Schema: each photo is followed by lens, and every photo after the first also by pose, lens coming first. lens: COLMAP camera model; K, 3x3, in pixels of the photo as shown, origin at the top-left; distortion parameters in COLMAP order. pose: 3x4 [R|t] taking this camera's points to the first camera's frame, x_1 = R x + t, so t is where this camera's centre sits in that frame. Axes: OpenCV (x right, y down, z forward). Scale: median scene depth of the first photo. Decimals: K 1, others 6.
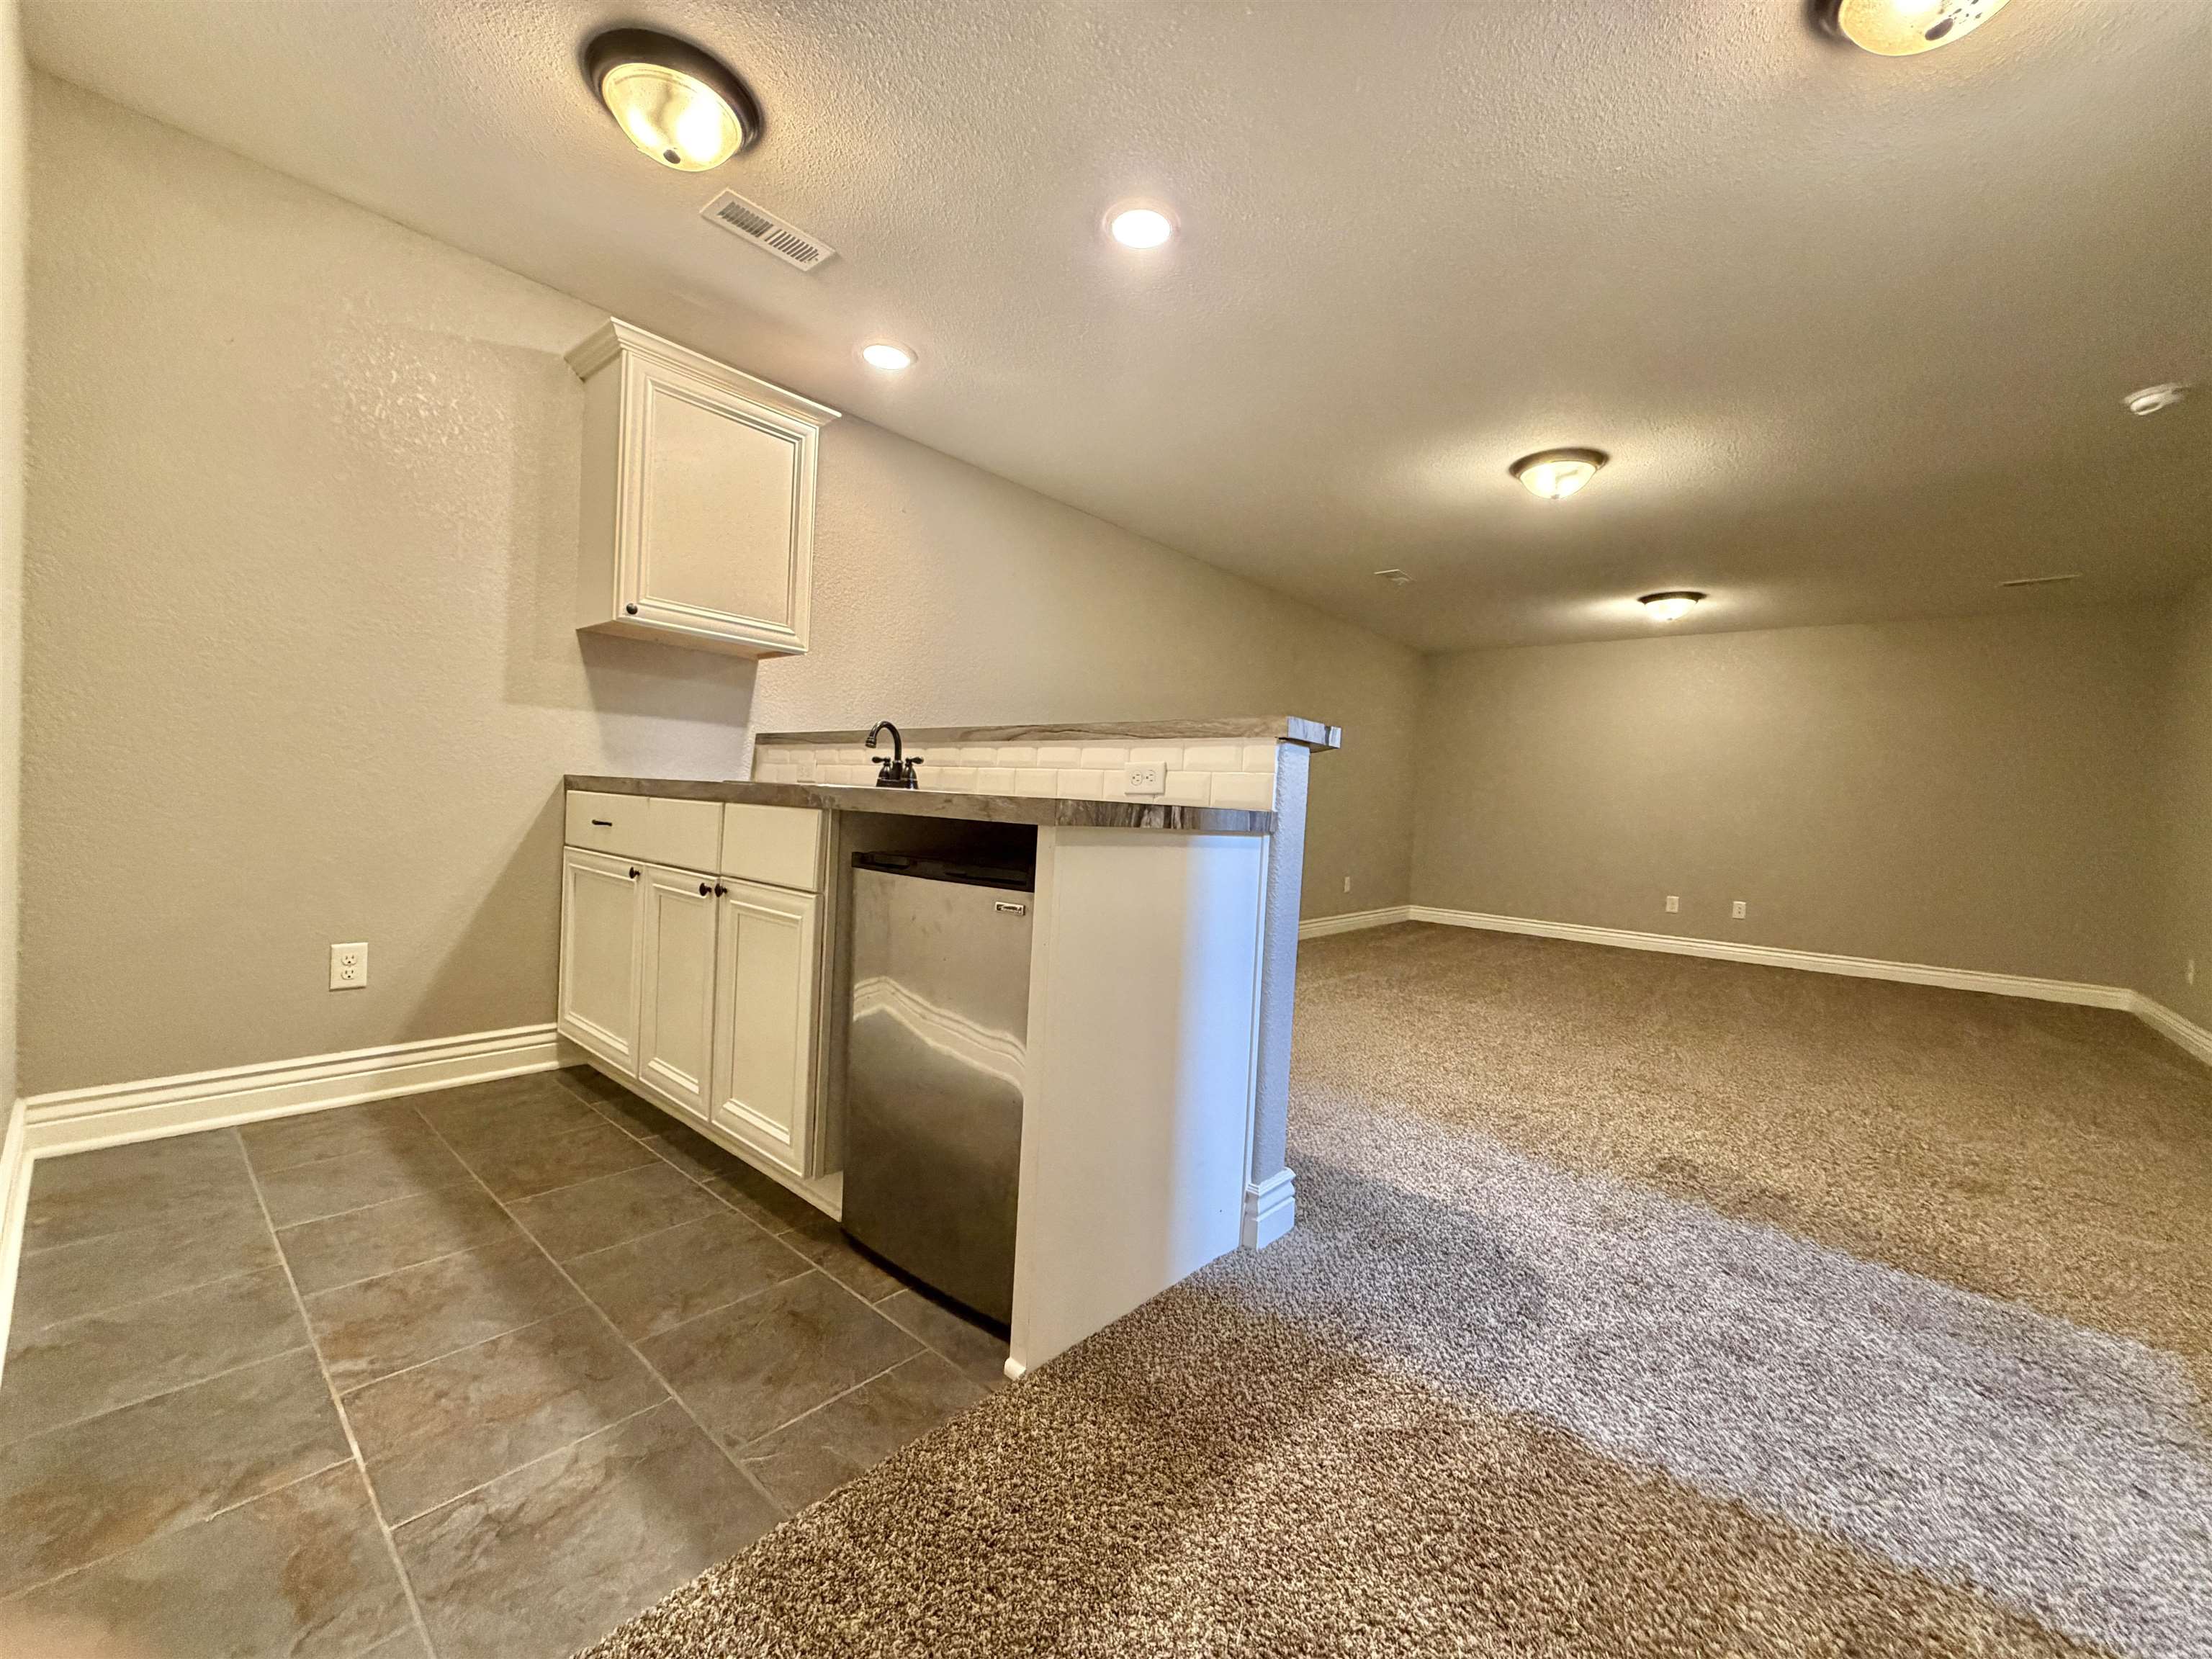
lens RADIAL K [[882.8, 0, 1102.3], [0, 882.8, 831.9], [0, 0, 1]] dist [0.001790, 0.000309]
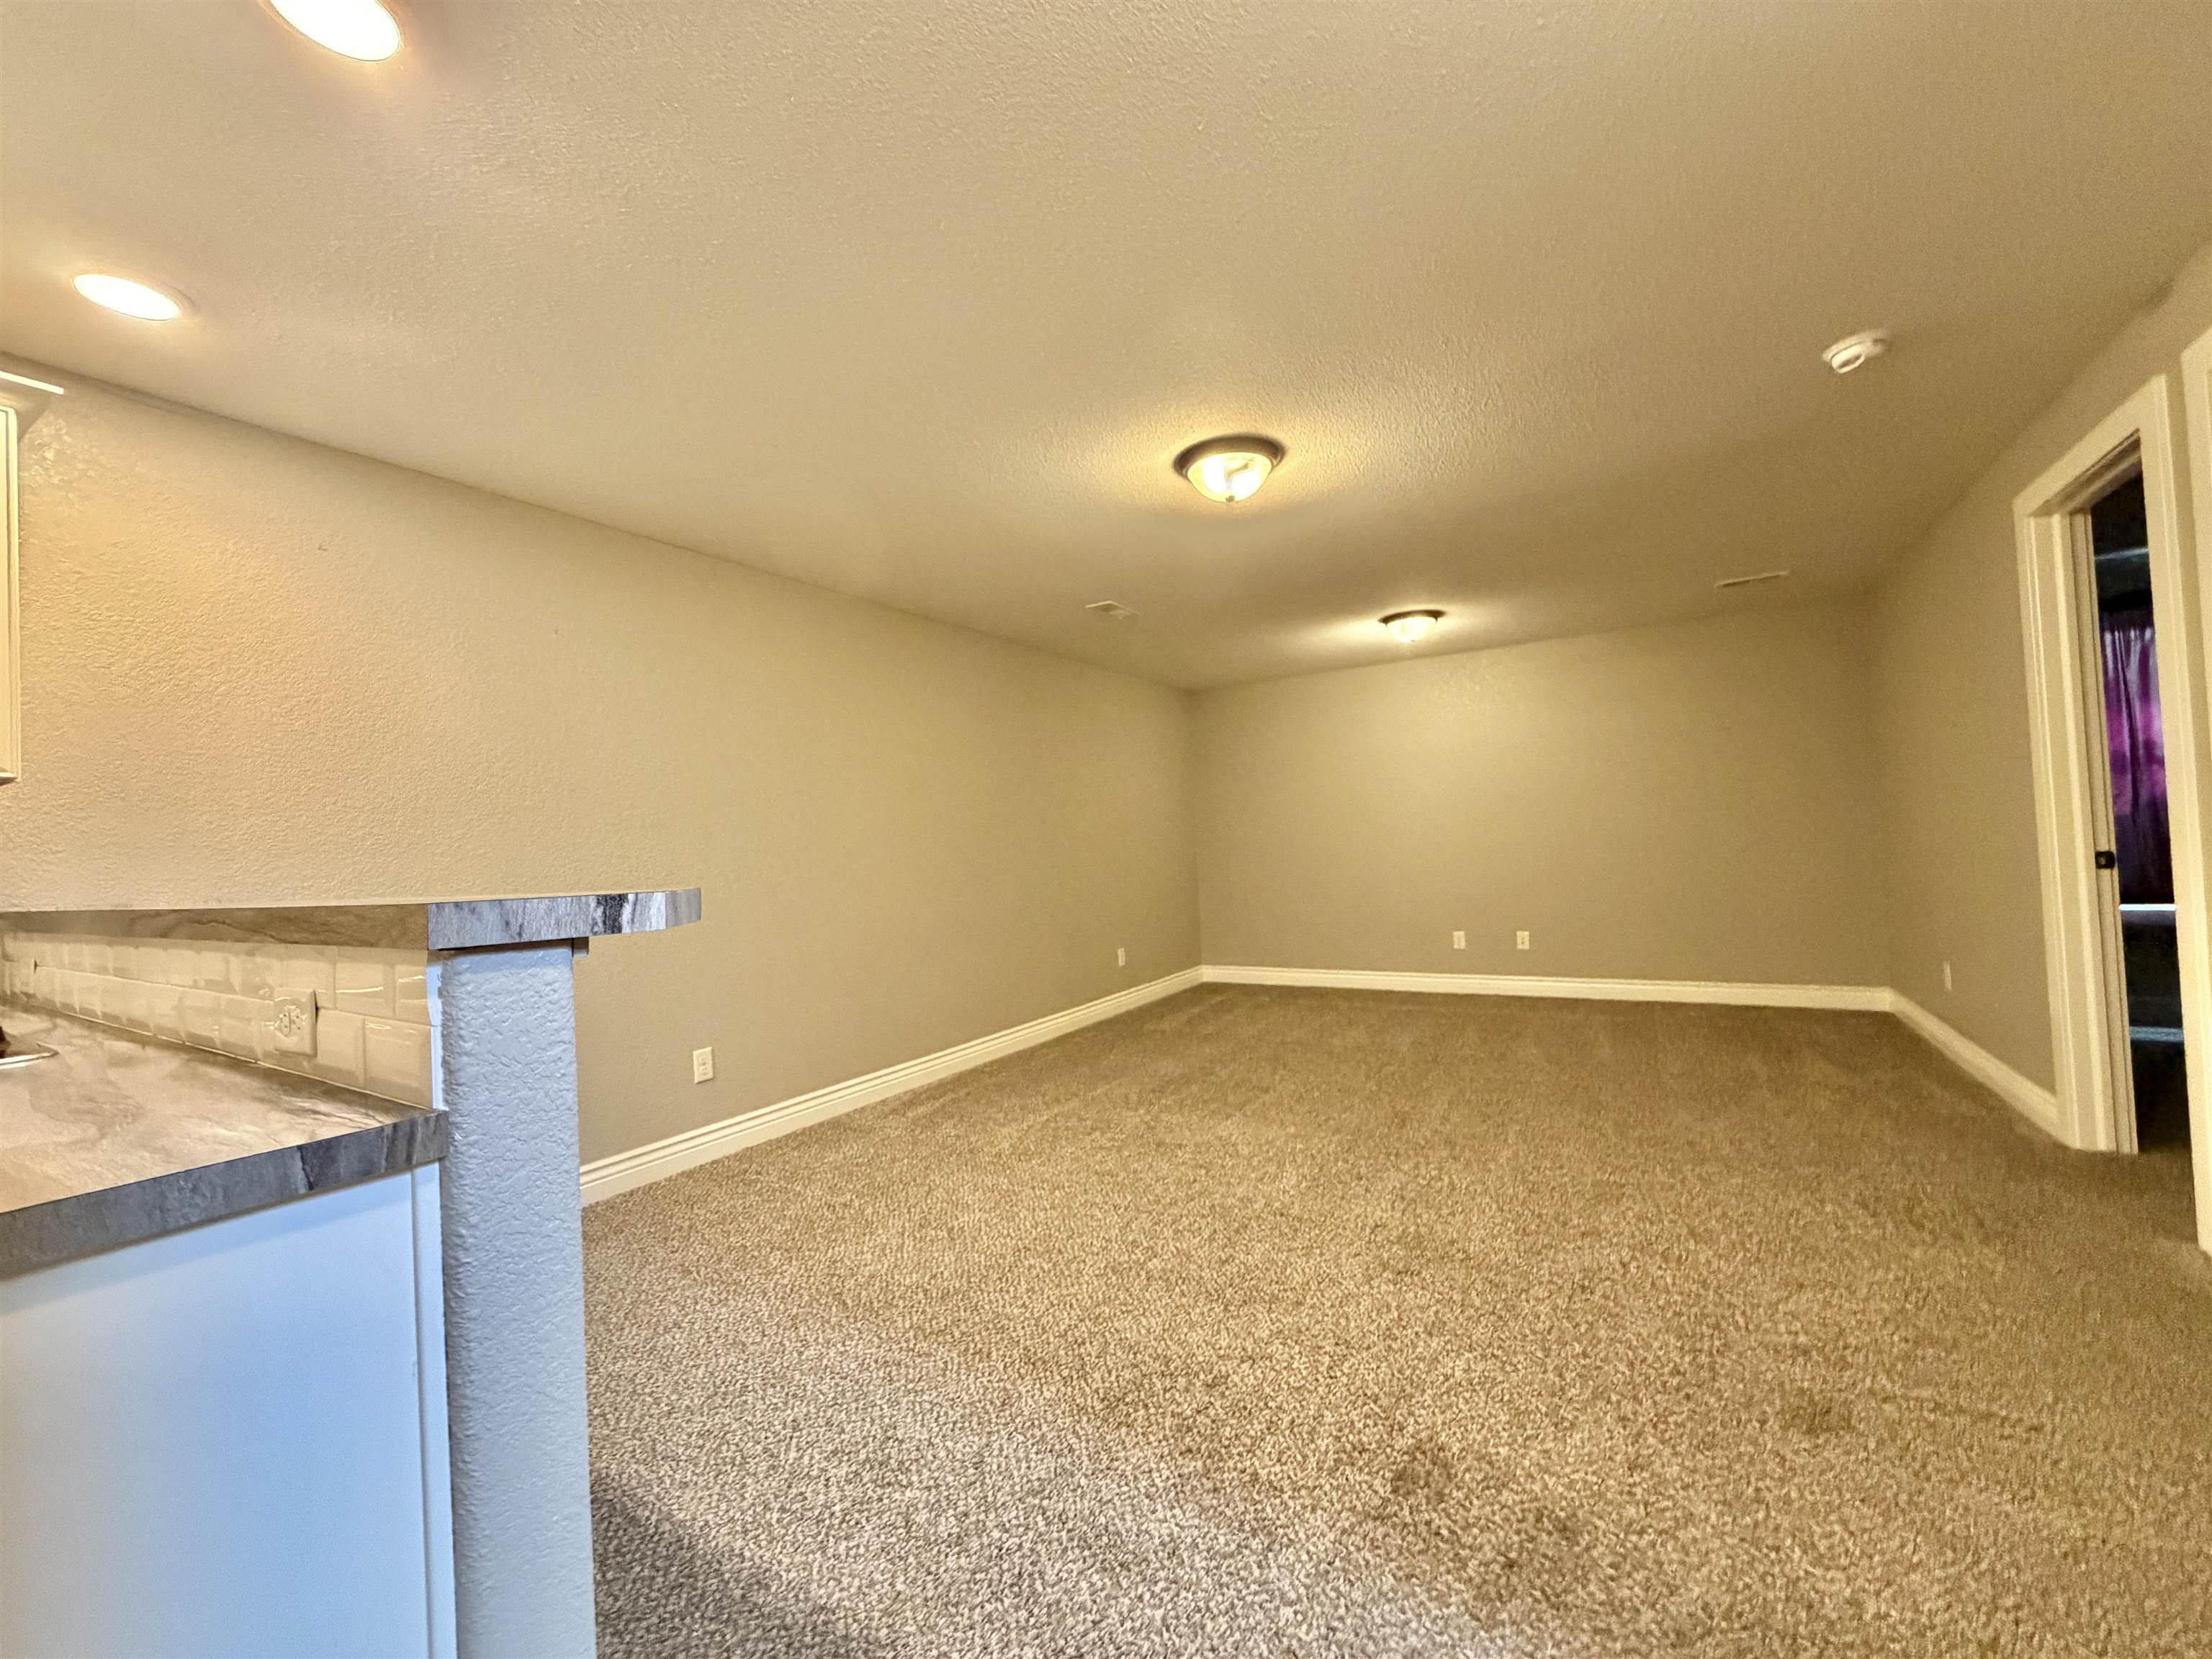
lens RADIAL K [[882.8, 0, 1104.4], [0, 882.8, 829.6], [0, 0, 1]] dist [0.001790, 0.000309]
pose [[0.981226, -0.092520, 0.169218, 0.240312], [0.101240, 0.993905, -0.043631, -0.058147], [-0.164150, 0.059944, 0.984612, 0.250356]]
